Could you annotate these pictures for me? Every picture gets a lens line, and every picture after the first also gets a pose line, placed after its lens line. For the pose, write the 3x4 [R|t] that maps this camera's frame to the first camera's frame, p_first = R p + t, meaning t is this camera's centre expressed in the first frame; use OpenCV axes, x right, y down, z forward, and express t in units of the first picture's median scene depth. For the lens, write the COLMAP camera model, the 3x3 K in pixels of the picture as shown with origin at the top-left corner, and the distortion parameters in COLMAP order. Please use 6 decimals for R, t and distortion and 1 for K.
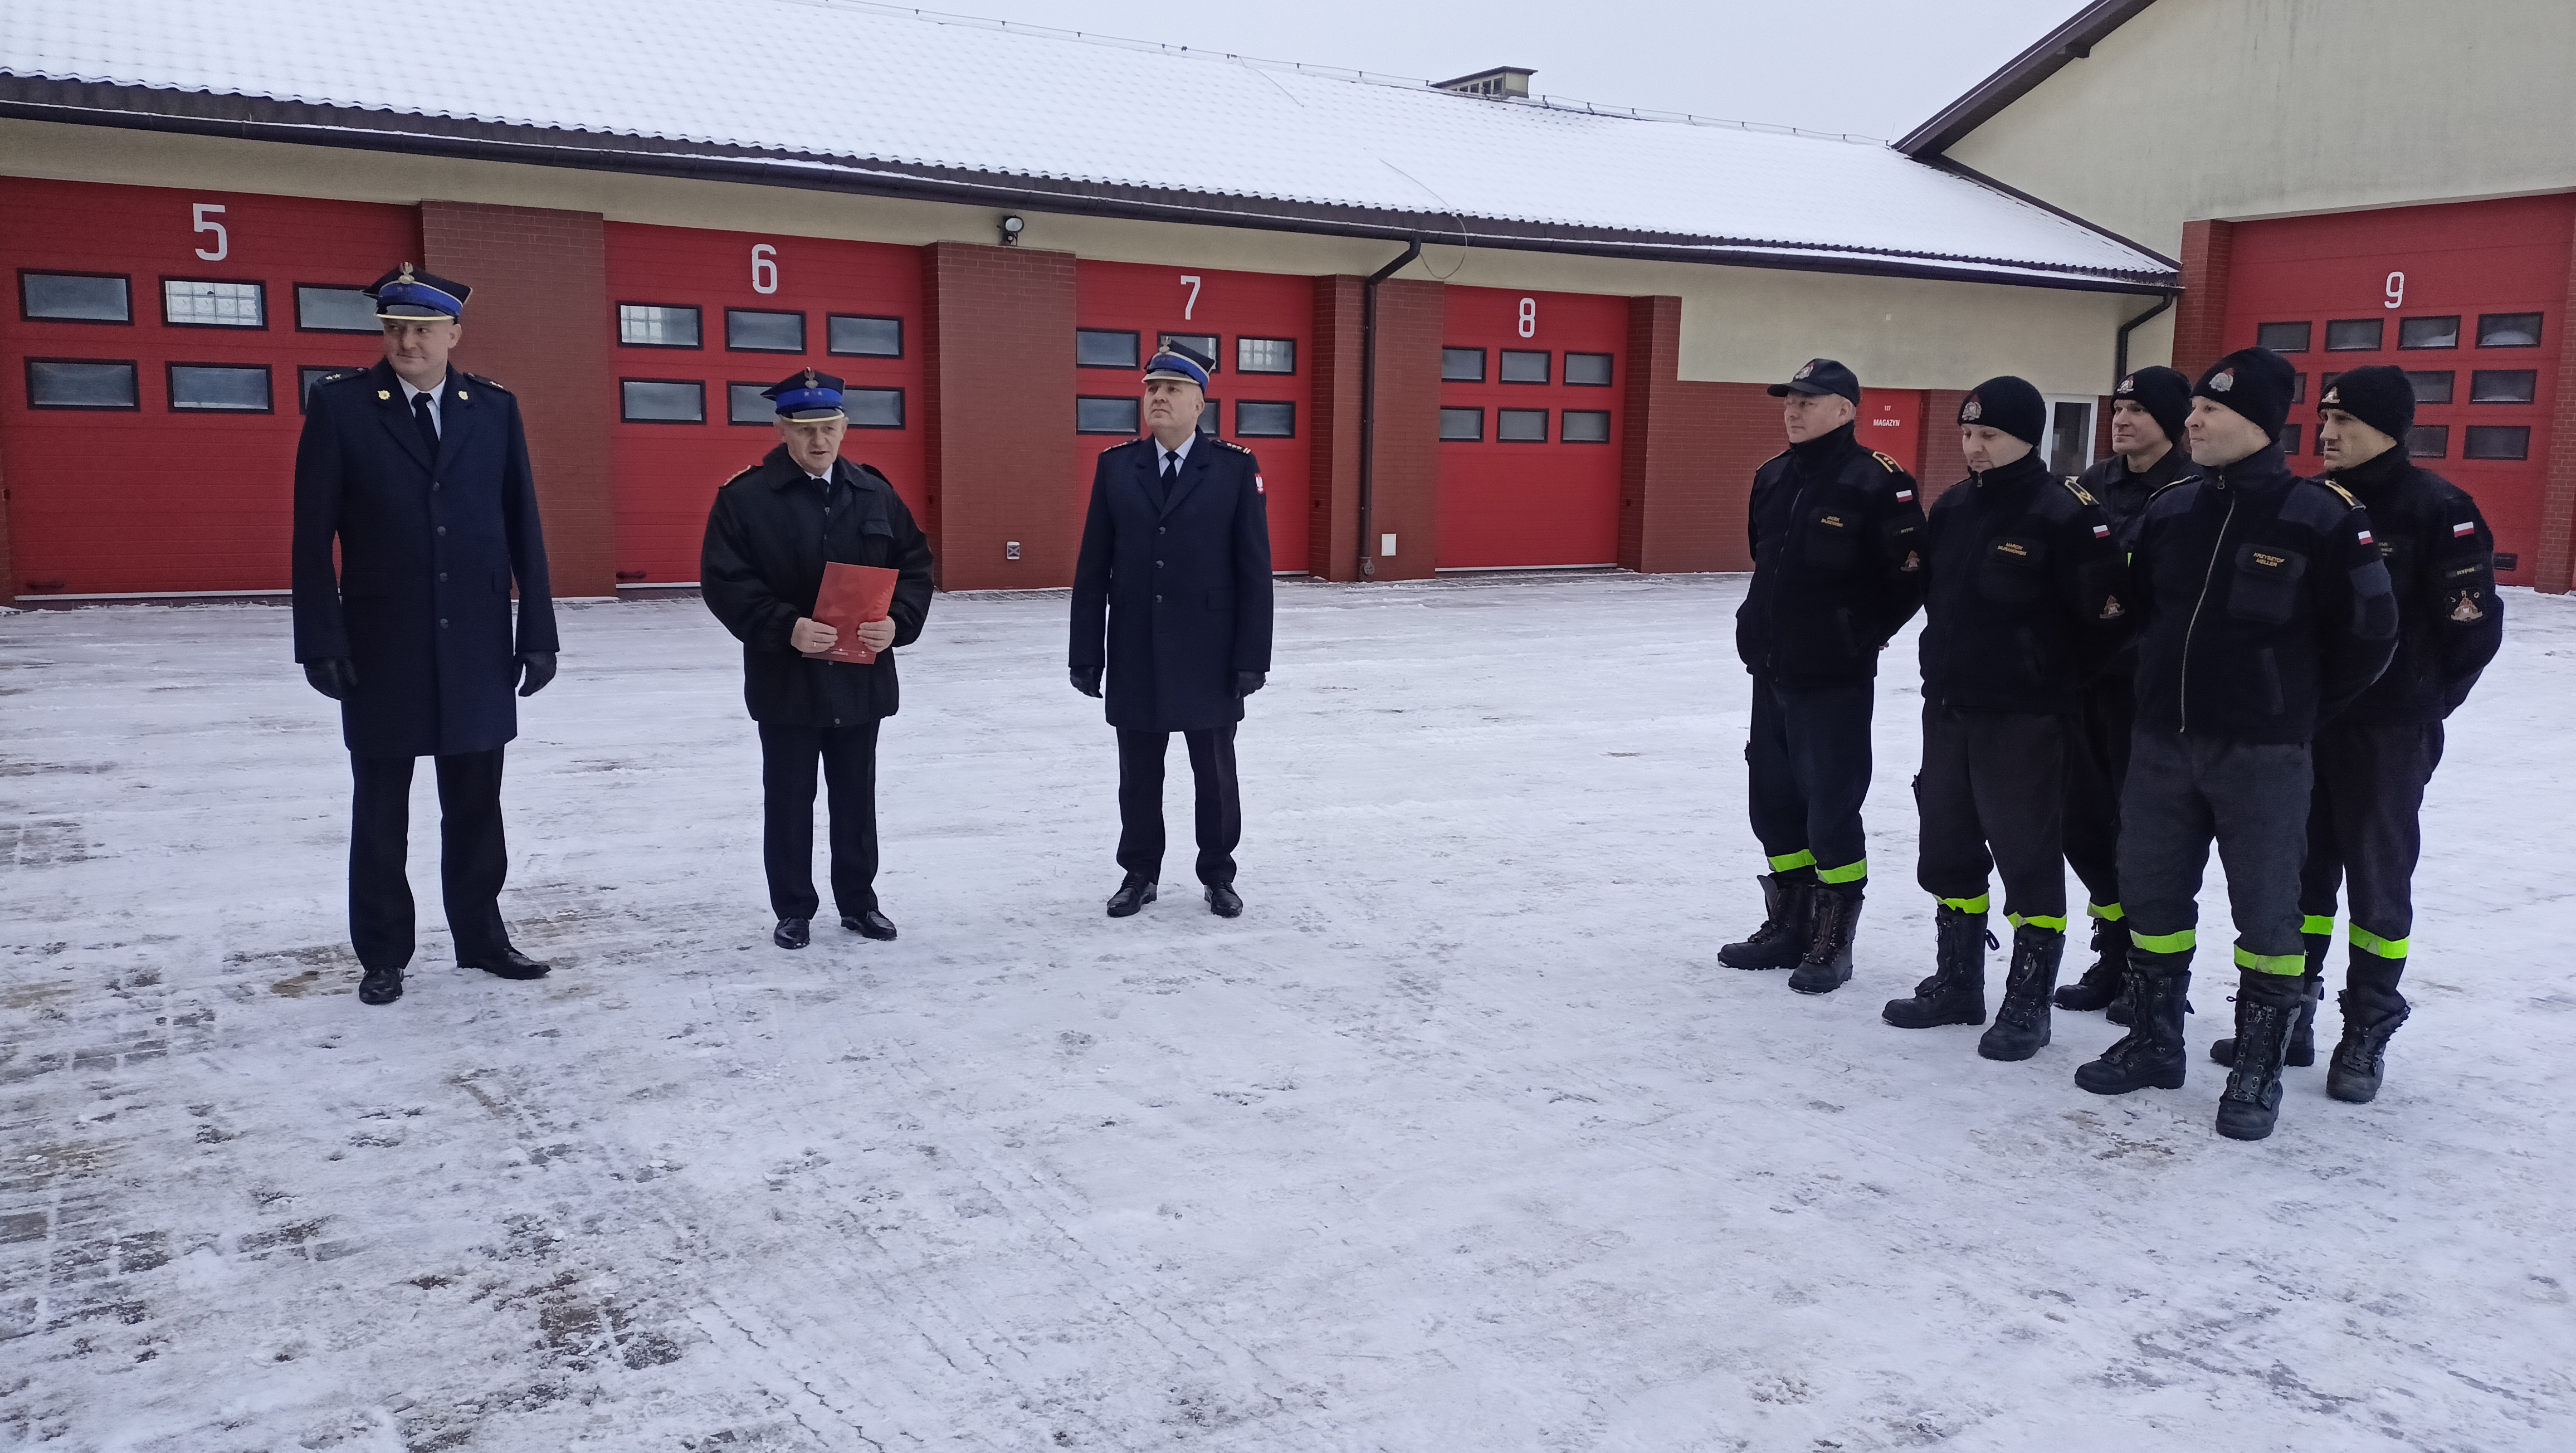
lens RADIAL K [[1920.6, 0, 1320.7], [0, 1920.6, 720.4], [0, 0, 1]] dist [0.102245, -0.145831]
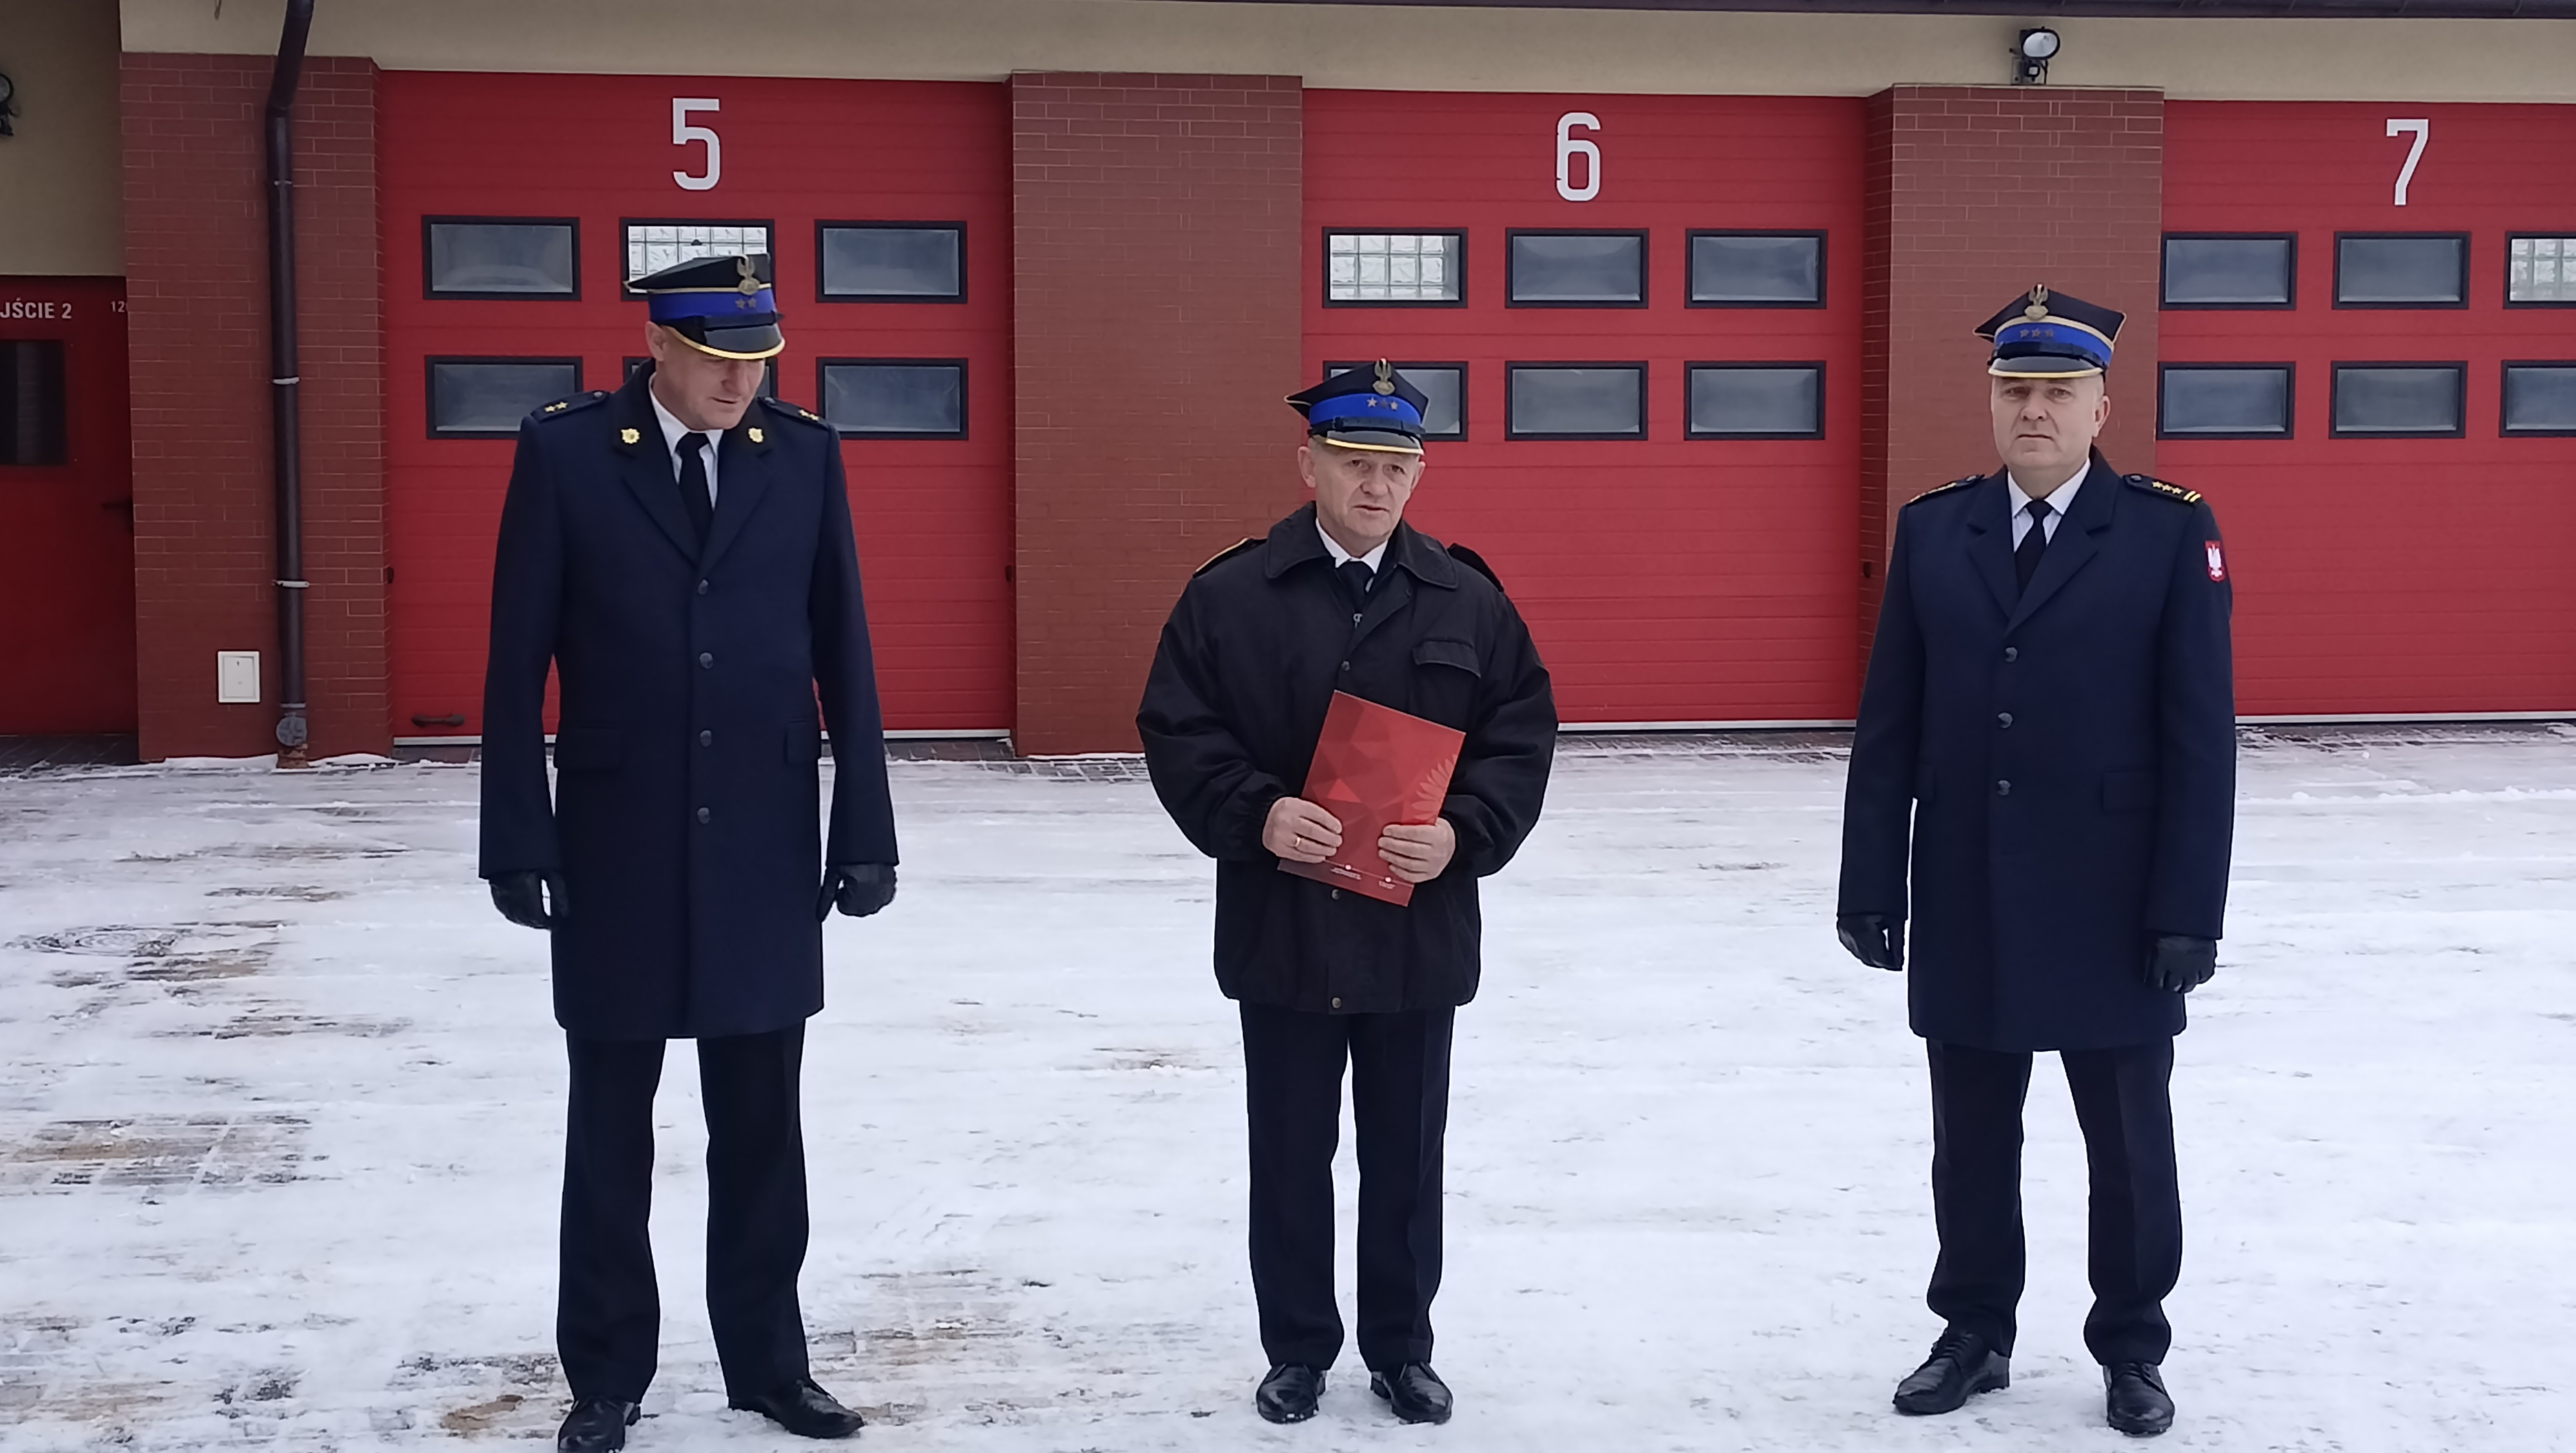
lens RADIAL K [[3734.2, 0, 1307.9], [0, 3734.2, 735.3], [0, 0, 1]] dist [0.113039, -0.119122]
pose [[0.925231, 0.013171, -0.379176, 0.137242], [-0.038128, 0.997566, -0.058385, -0.014237], [0.377484, 0.068477, 0.923481, 0.016206]]
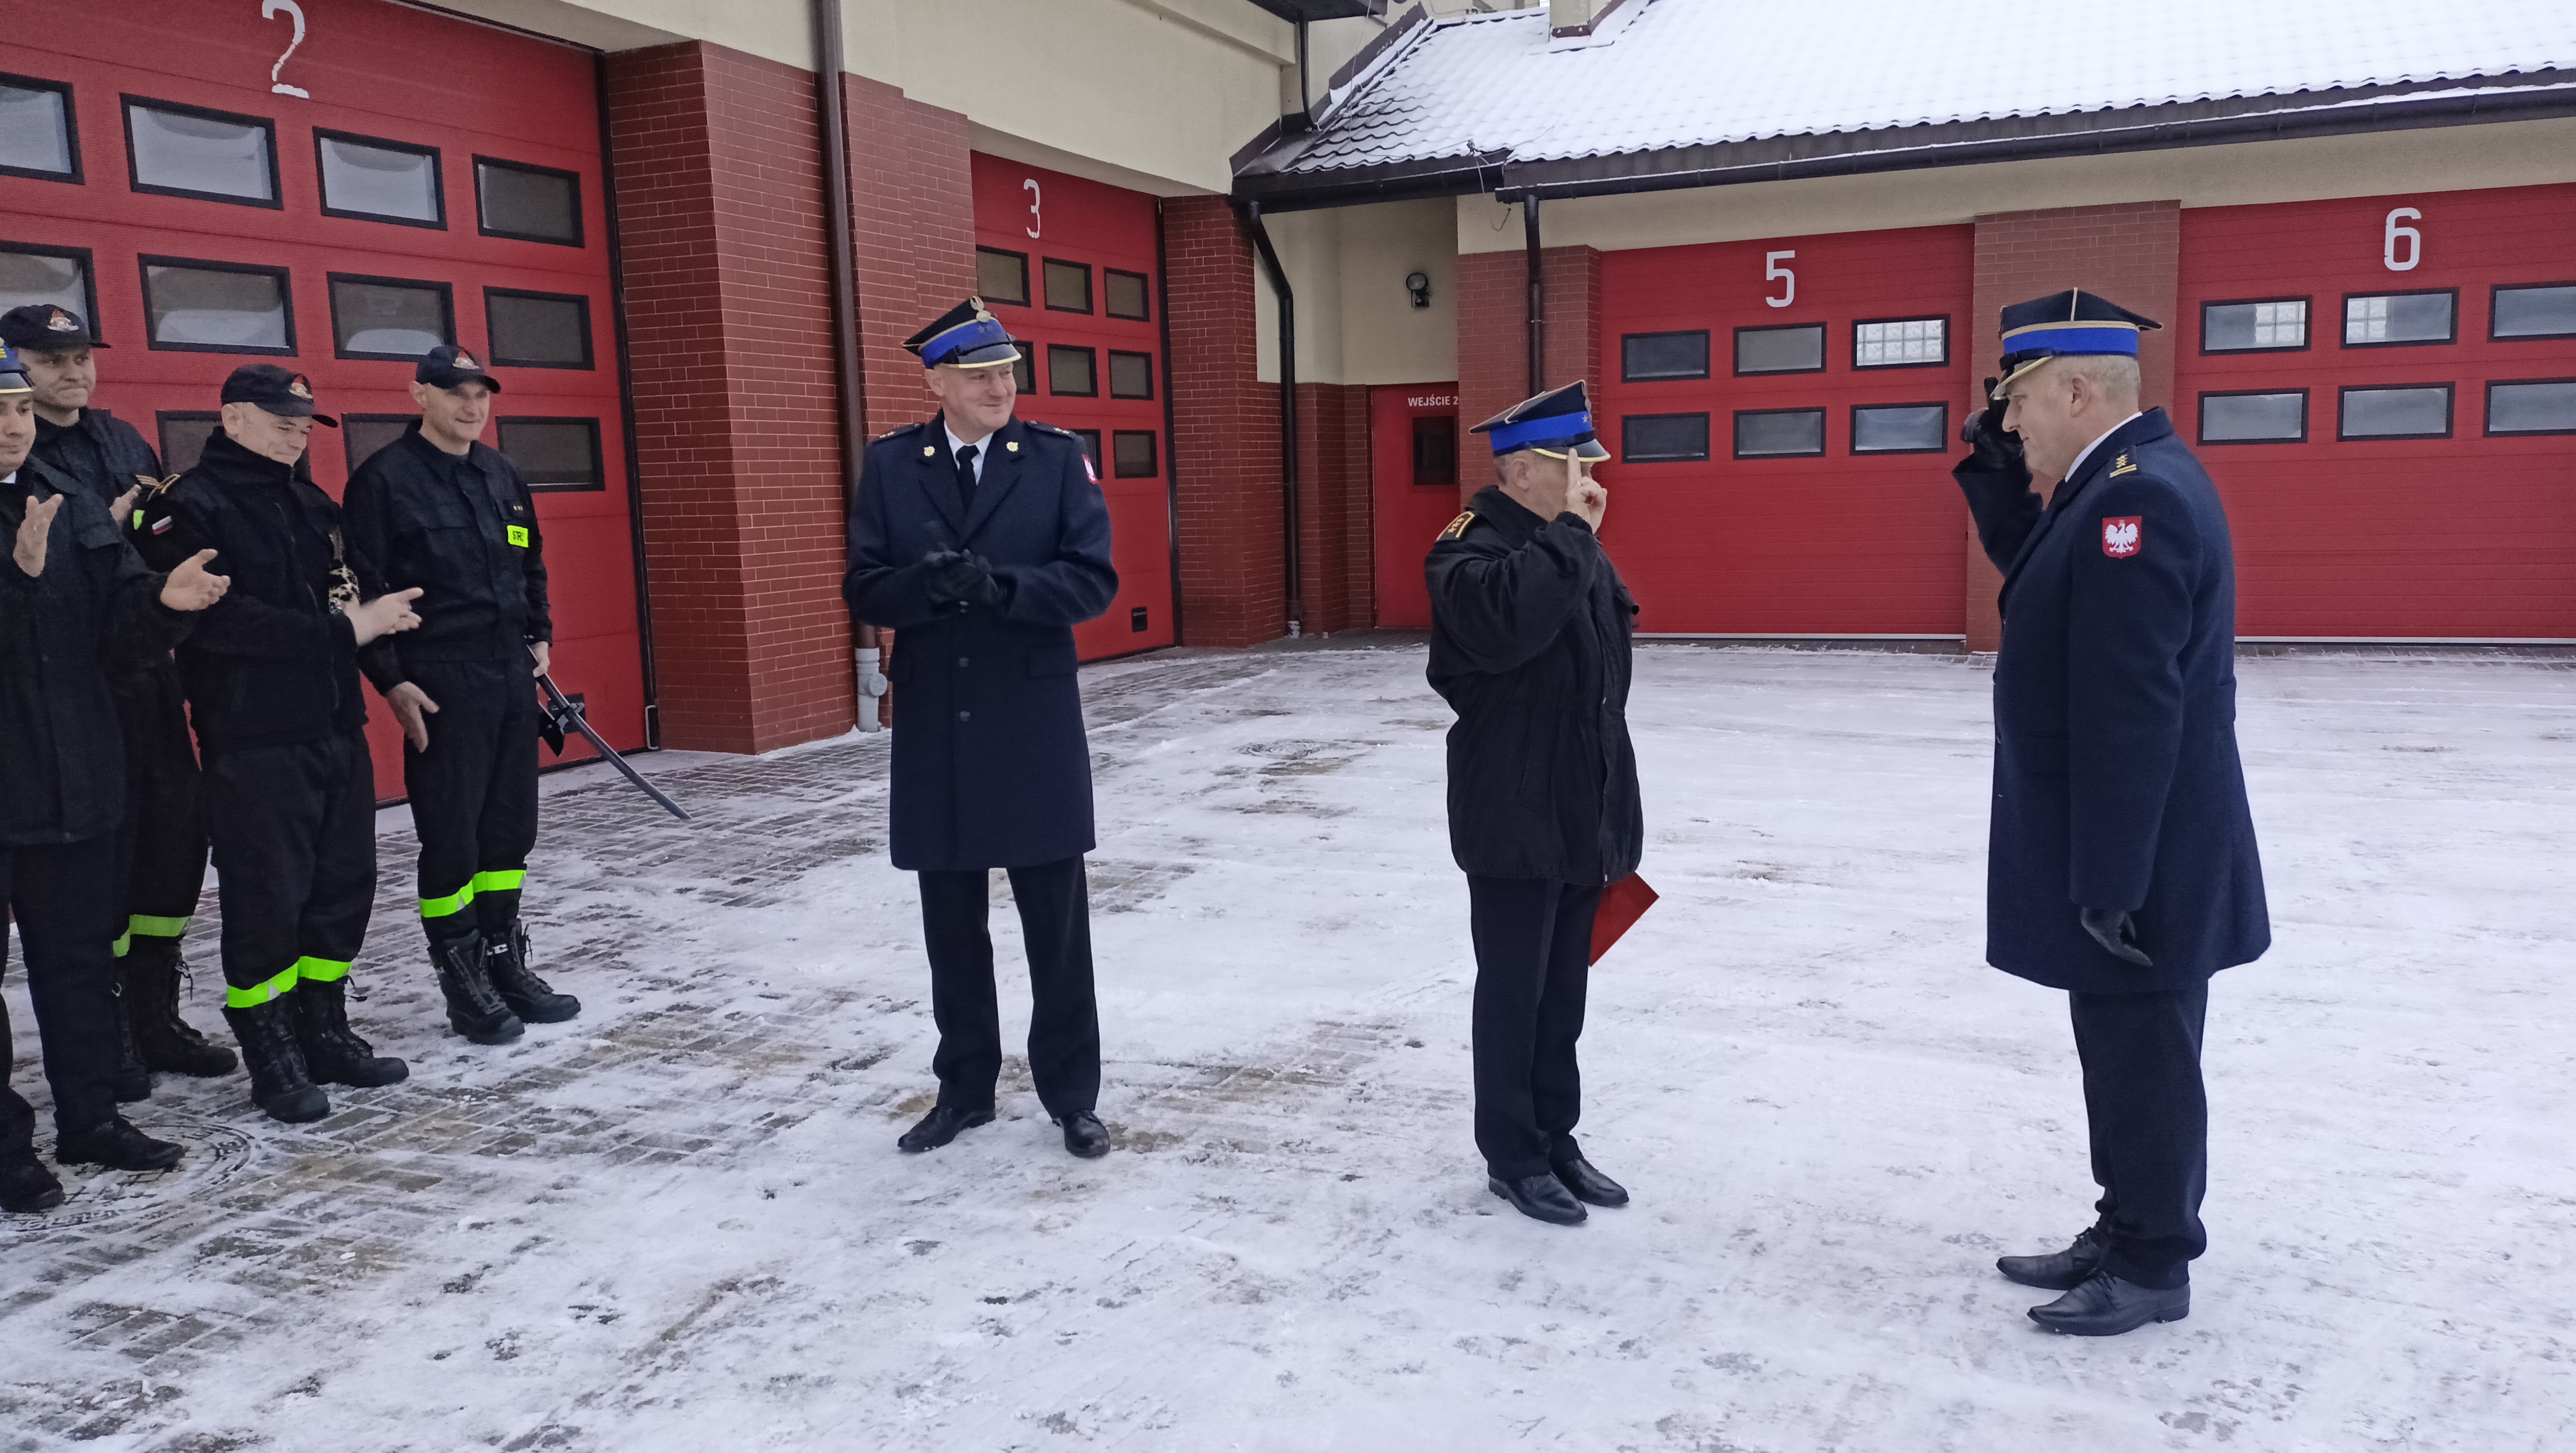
lens RADIAL K [[1915.9, 0, 1318.8], [0, 1915.9, 735.6], [0, 0, 1]] dist [0.101887, -0.169304]
pose [[0.595660, 0.074226, -0.799800, 0.278366], [-0.078939, 0.996311, 0.033673, -0.076215], [0.799349, 0.043078, 0.599321, 0.569896]]
